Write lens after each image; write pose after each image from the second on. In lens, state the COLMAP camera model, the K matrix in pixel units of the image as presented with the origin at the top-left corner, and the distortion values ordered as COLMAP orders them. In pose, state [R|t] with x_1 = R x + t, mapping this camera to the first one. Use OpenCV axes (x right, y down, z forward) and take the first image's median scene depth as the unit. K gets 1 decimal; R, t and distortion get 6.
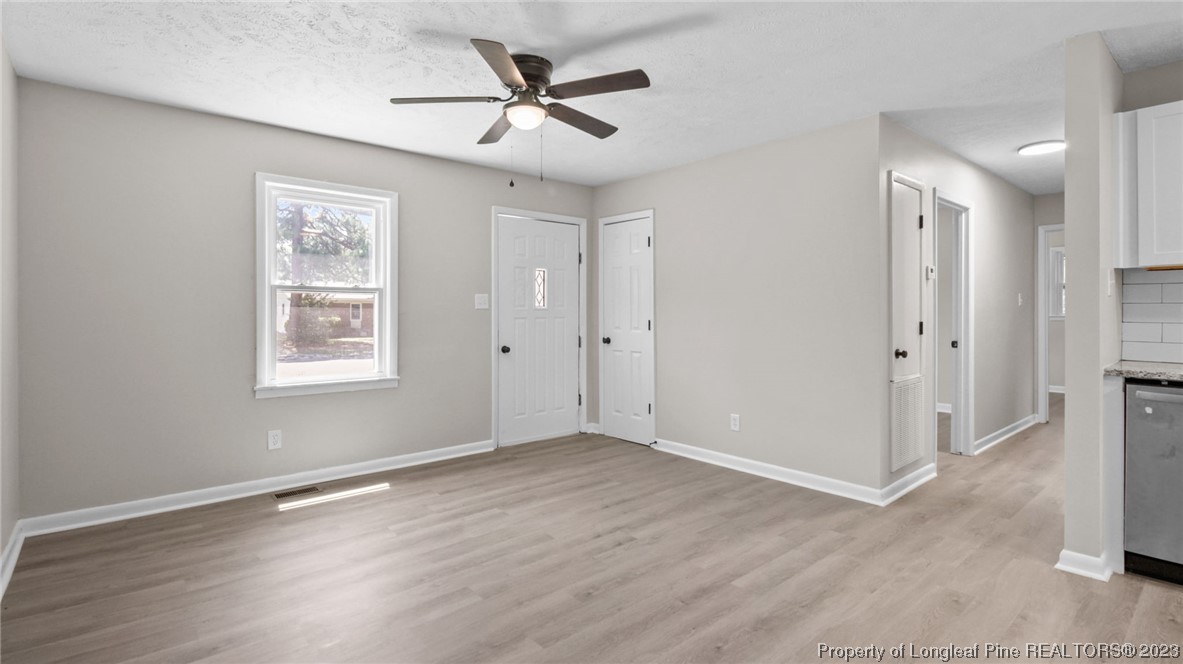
lens RADIAL K [[560.8, 0, 590.8], [0, 560.8, 315.0], [0, 0, 1]] dist [-0.000749, -0.000977]
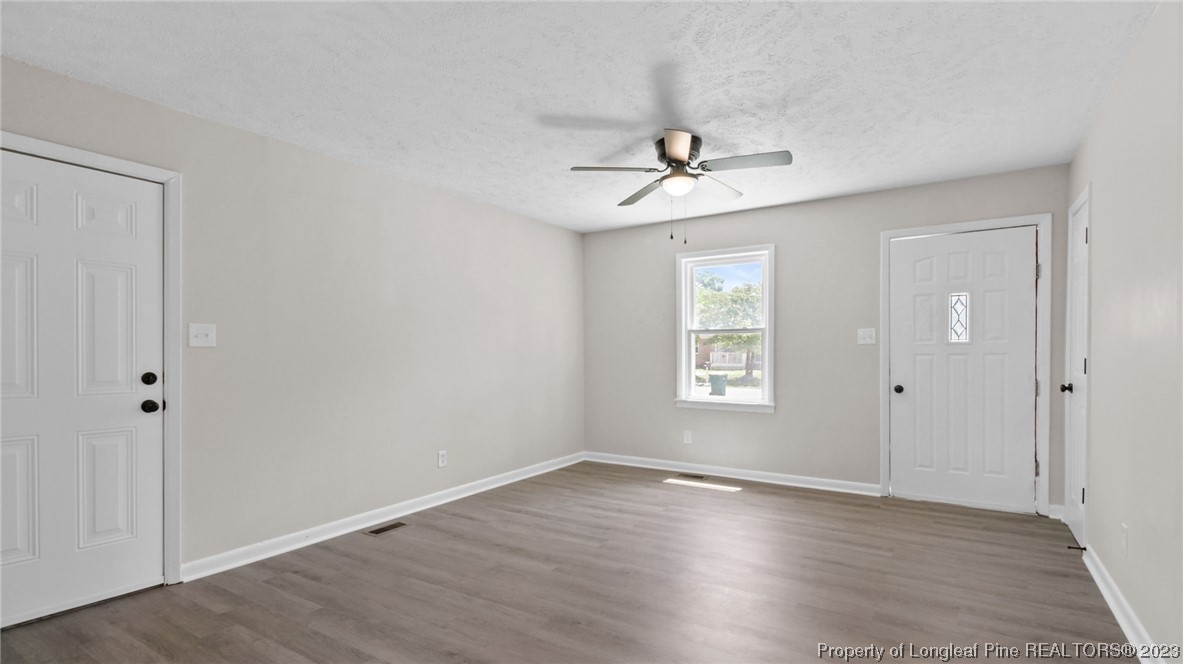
lens RADIAL K [[559.1, 0, 593.2], [0, 559.1, 357.1], [0, 0, 1]] dist [0.000536, -0.000177]
pose [[0.272396, 0.010854, -0.962124, 0.664109], [0.000316, 0.999935, 0.011371, -0.000050], [0.962185, -0.003402, 0.272375, 0.332571]]
